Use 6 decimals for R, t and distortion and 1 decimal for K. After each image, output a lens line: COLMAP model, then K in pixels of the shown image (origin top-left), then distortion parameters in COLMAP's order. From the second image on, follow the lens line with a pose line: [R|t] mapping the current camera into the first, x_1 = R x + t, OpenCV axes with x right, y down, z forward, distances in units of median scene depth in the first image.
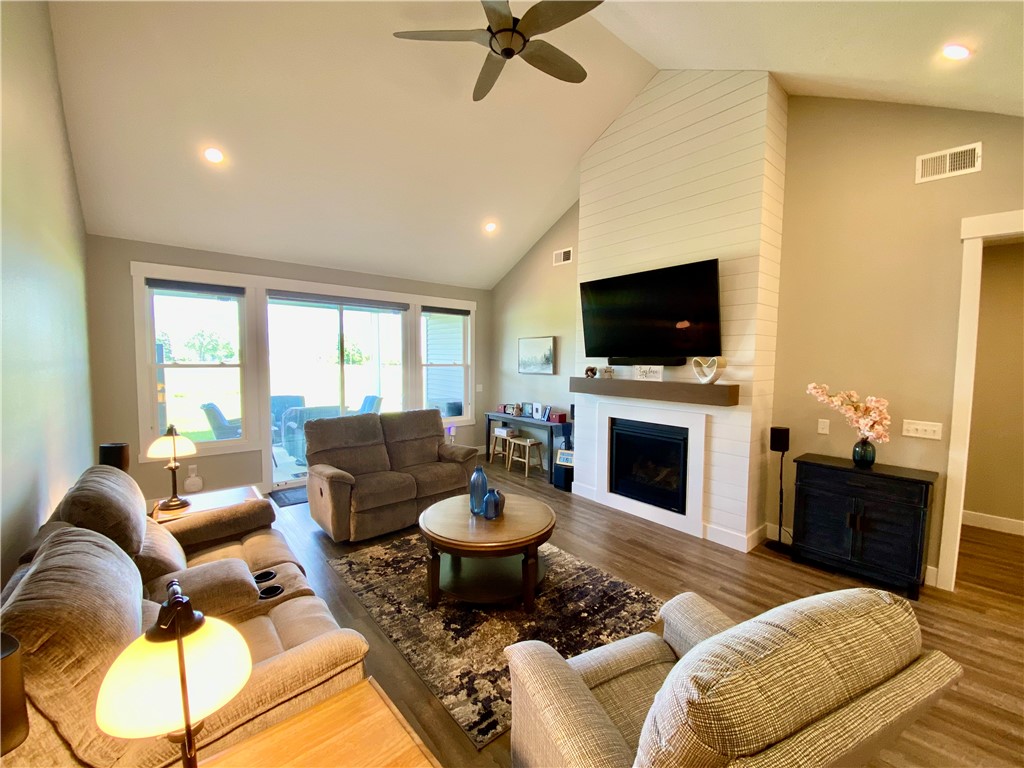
lens RADIAL K [[415.2, 0, 511.8], [0, 415.2, 382.5], [0, 0, 1]] dist [0.016122, -0.017640]
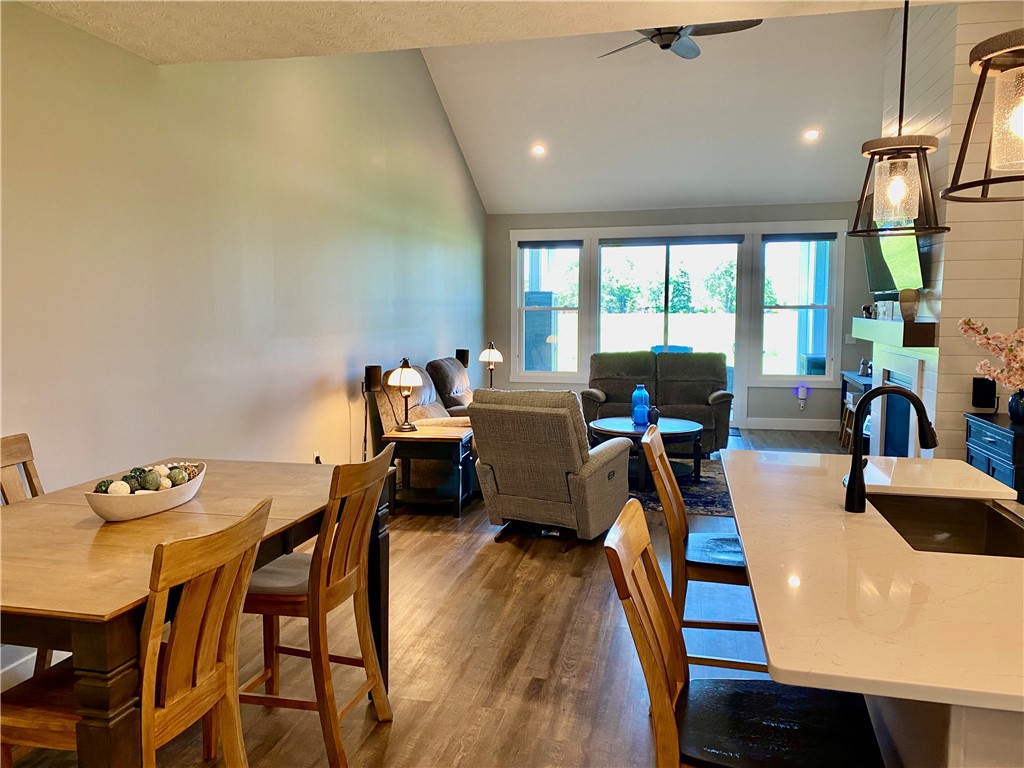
lens RADIAL K [[768.5, 0, 493.8], [0, 768.5, 383.3], [0, 0, 1]] dist [0.021180, -0.001884]
pose [[0.587029, 0.067495, -0.806748, 1.382860], [-0.035378, 0.997705, 0.057729, 0.077518], [0.808793, -0.005347, 0.588069, -0.641249]]
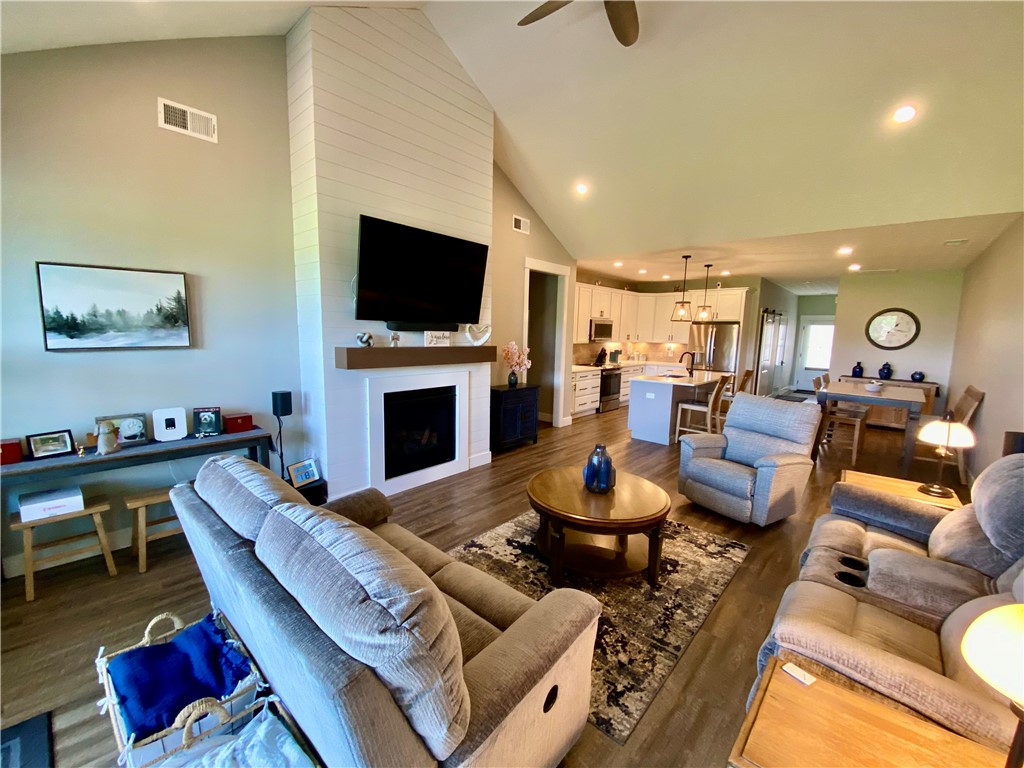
lens RADIAL K [[415.2, 0, 509.5], [0, 415.2, 384.0], [0, 0, 1]] dist [0.016122, -0.017640]
pose [[-0.136646, -0.141645, 0.980441, -0.872599], [0.034261, 0.988457, 0.147578, -0.070197], [-0.990027, 0.053757, -0.130215, 1.211682]]
